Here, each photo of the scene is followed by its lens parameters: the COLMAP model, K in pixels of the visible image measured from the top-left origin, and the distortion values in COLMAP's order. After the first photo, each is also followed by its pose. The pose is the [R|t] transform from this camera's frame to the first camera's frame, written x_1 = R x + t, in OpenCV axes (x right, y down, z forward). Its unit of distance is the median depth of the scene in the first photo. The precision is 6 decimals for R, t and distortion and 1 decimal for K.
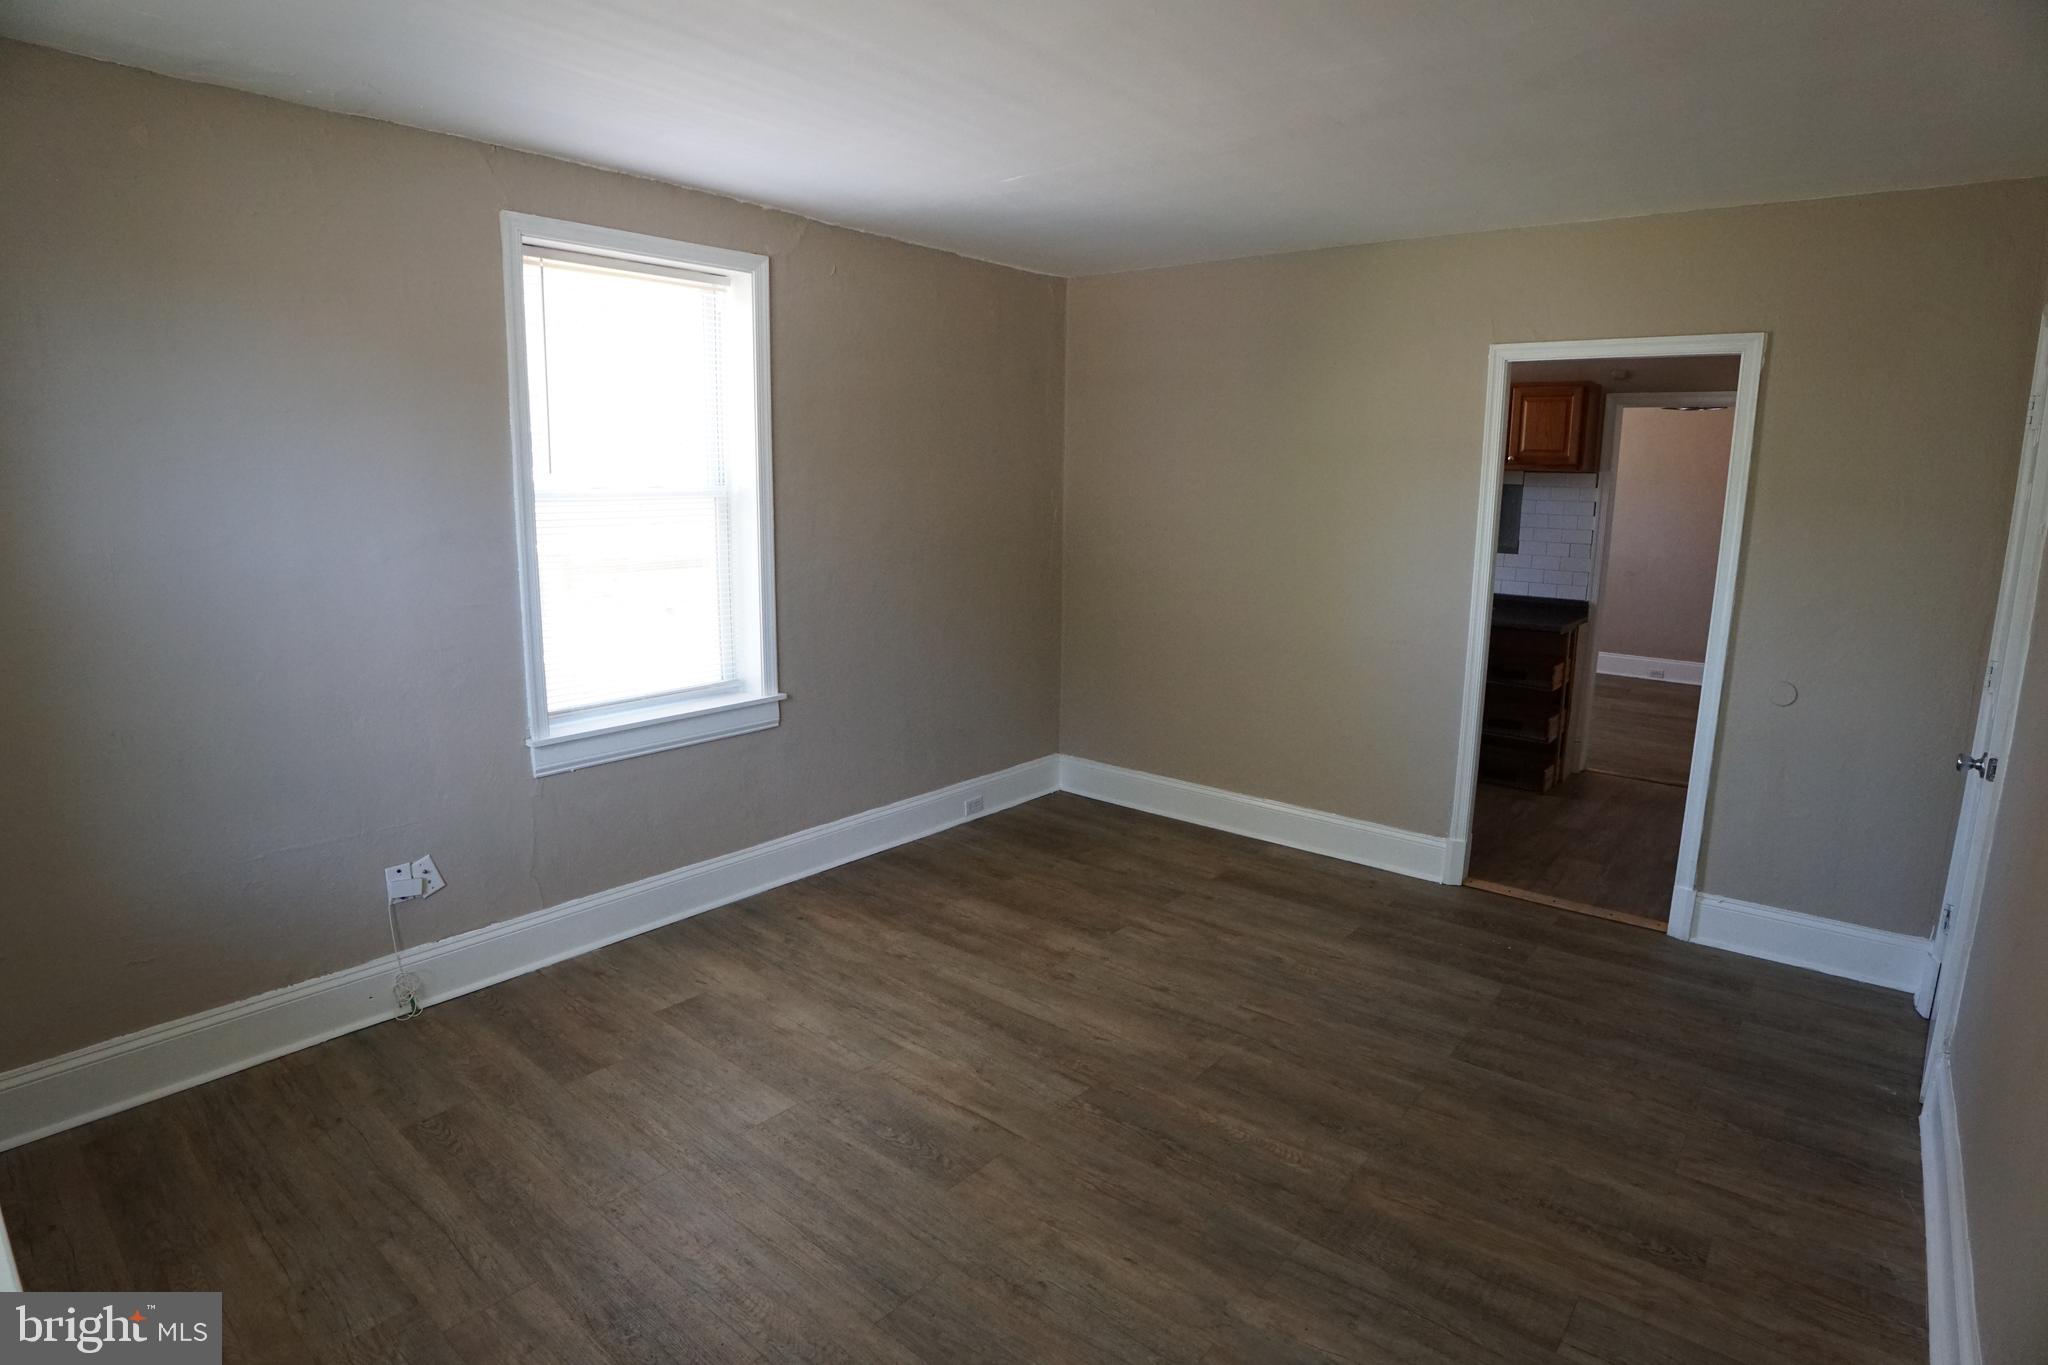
lens RADIAL K [[1064.4, 0, 1036.3], [0, 1064.4, 688.5], [0, 0, 1]] dist [-0.088250, 0.016461]
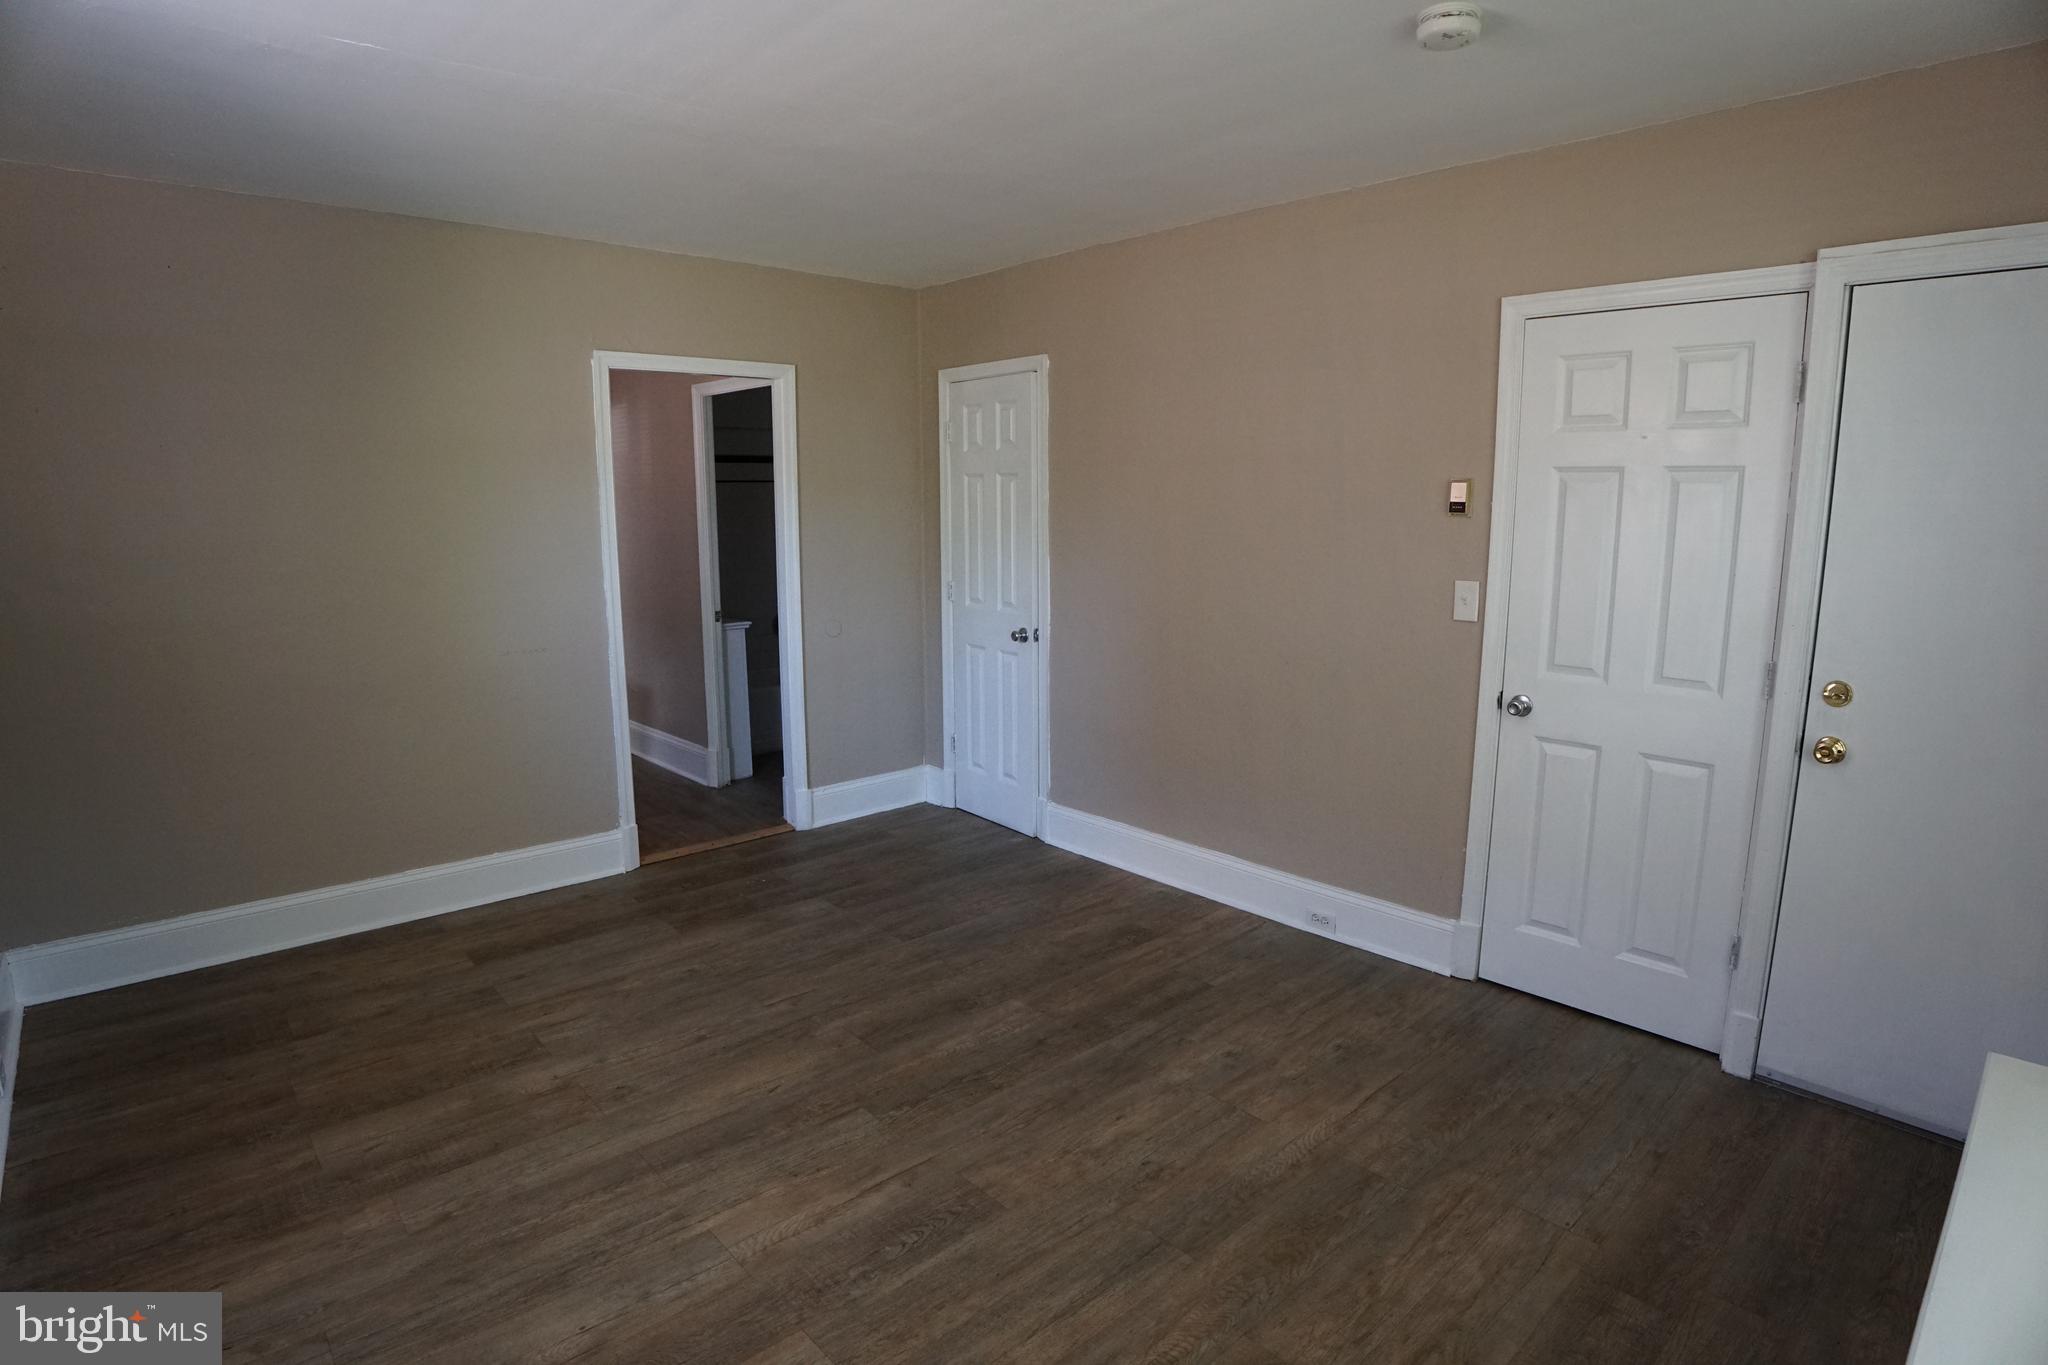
lens RADIAL K [[1064.4, 0, 1010.7], [0, 1064.4, 681.8], [0, 0, 1]] dist [-0.088250, 0.016461]
pose [[0.150947, -0.183221, 0.971414, -0.677617], [0.192861, 0.969249, 0.152844, -0.103394], [-0.969546, 0.164277, 0.181641, 0.536942]]
